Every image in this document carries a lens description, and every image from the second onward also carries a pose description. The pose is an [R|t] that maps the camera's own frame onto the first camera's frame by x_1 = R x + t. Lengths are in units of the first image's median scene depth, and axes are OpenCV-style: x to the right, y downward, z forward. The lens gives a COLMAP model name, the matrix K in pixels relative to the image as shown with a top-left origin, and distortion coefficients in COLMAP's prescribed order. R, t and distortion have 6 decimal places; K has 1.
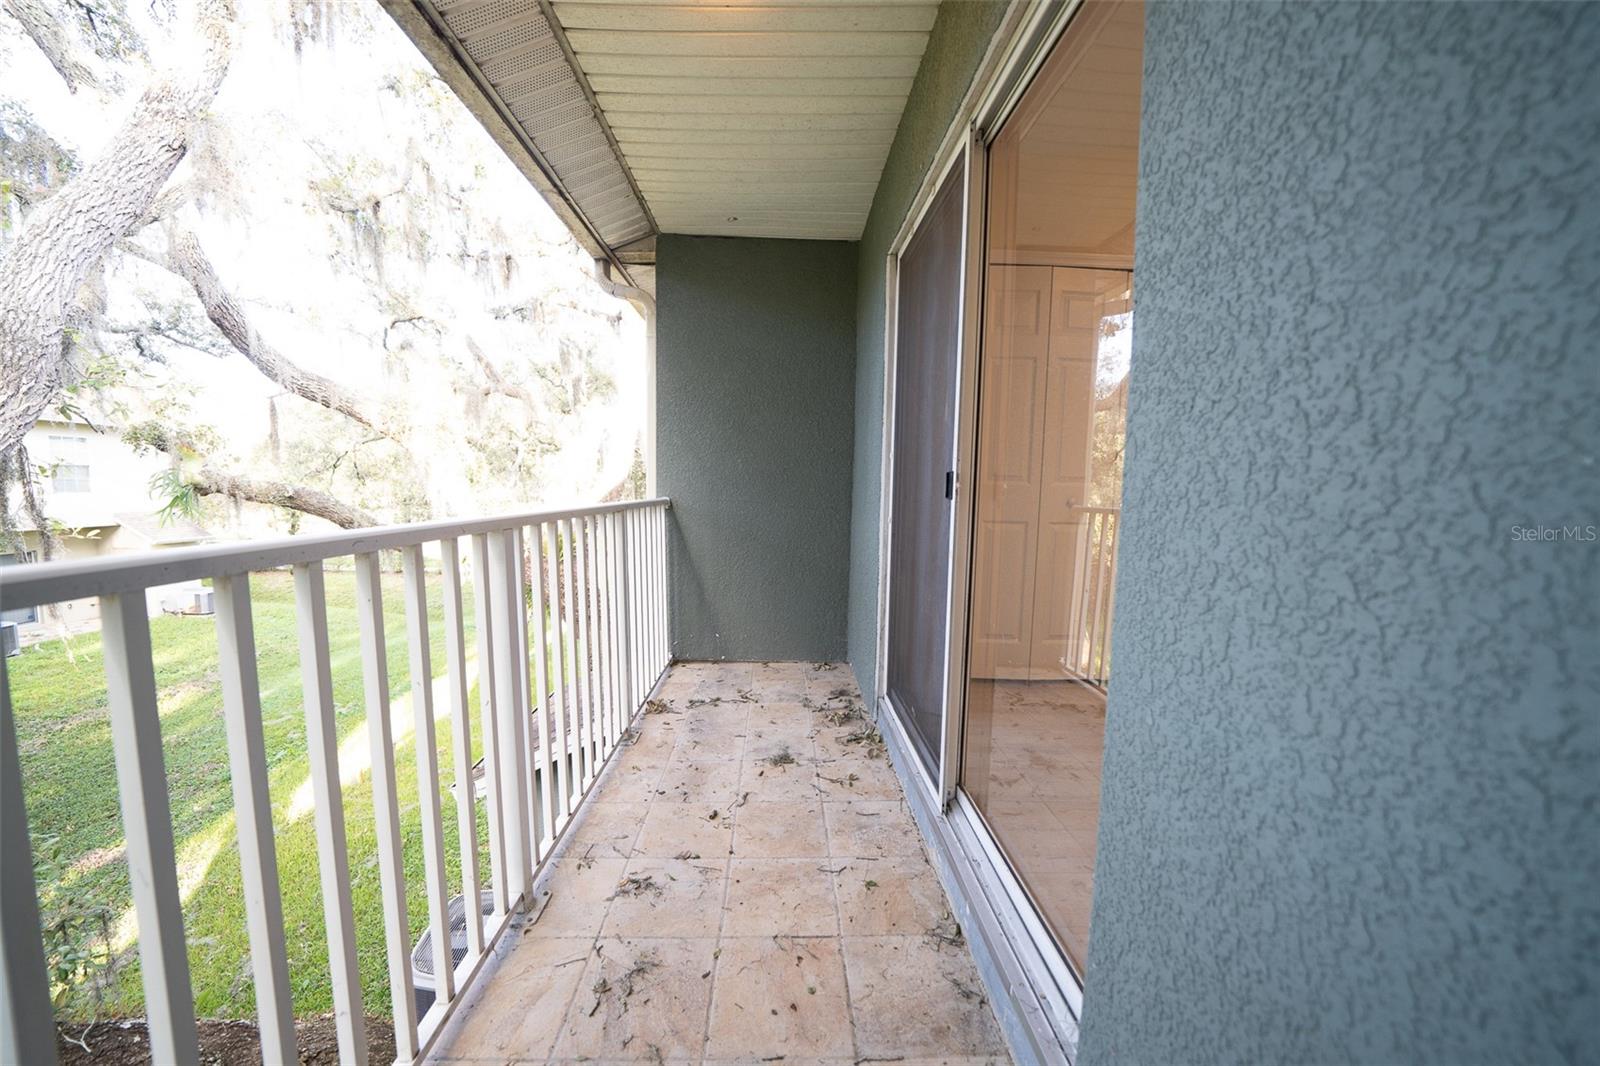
lens RADIAL K [[556.6, 0, 789.3], [0, 556.6, 534.7], [0, 0, 1]] dist [-0.019775, 0.000615]
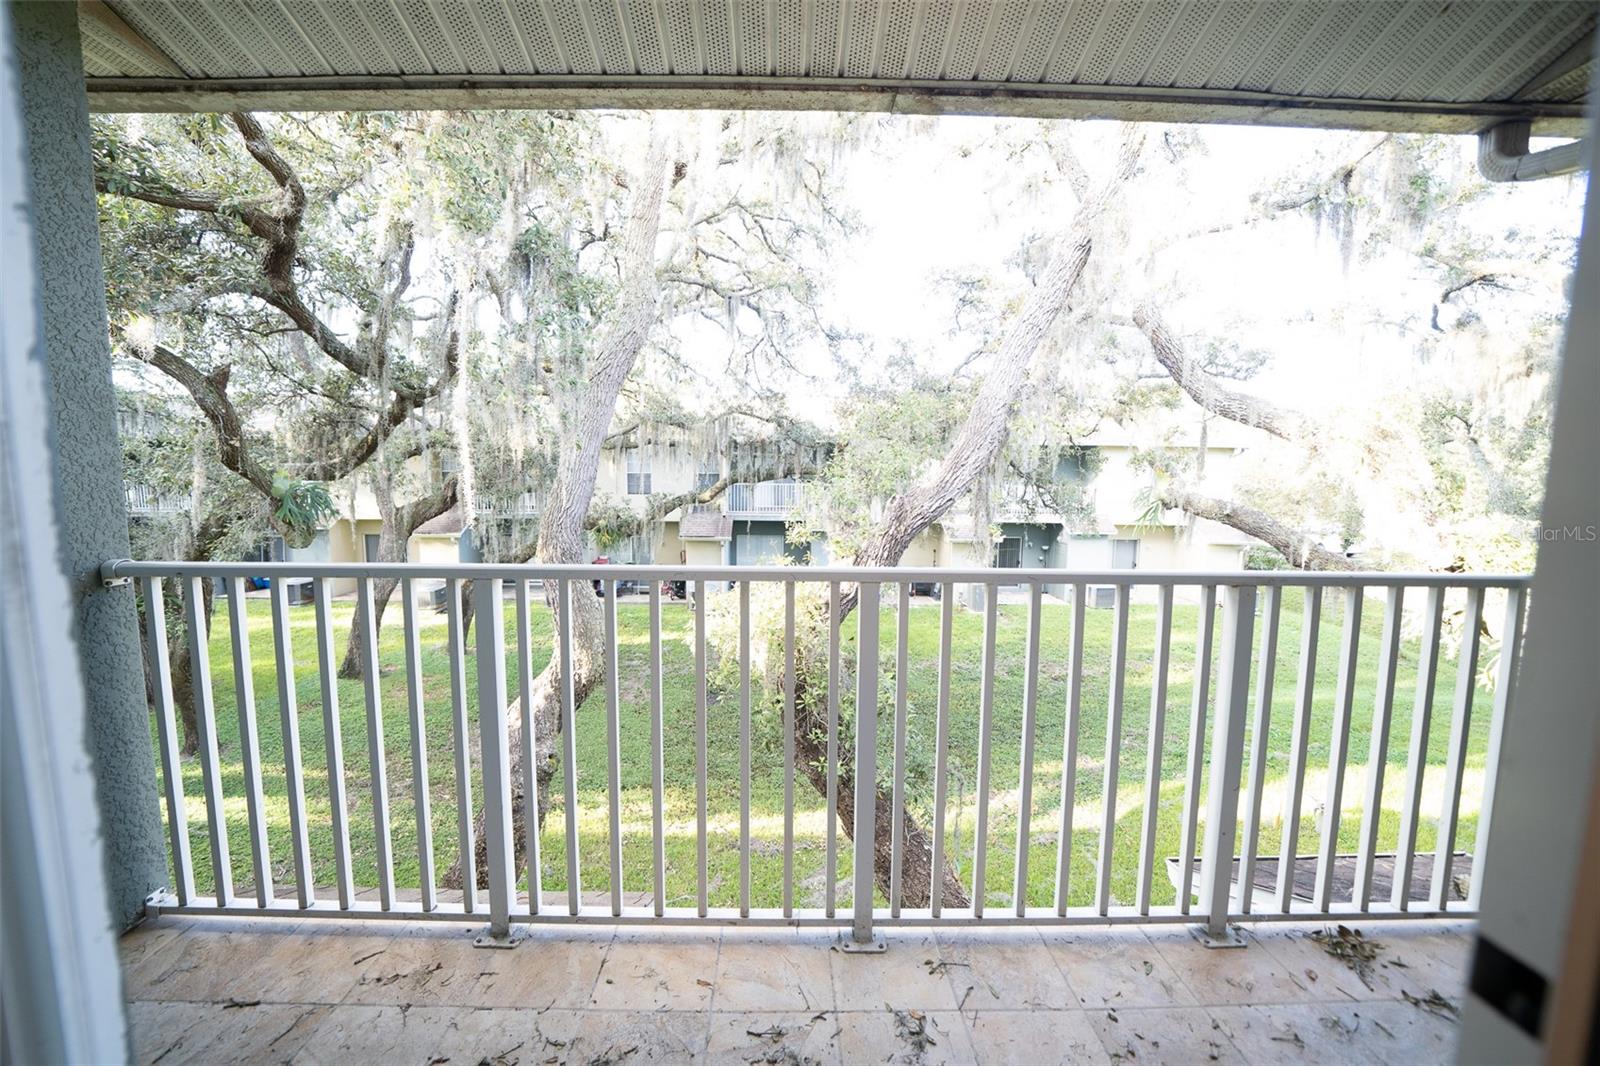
lens RADIAL K [[556.6, 0, 783.3], [0, 556.6, 530.8], [0, 0, 1]] dist [-0.019775, 0.000615]
pose [[-0.006281, 0.080798, -0.996711, 0.137039], [-0.102364, 0.991442, 0.081016, -0.043308], [0.994727, 0.102536, 0.002044, 0.207499]]
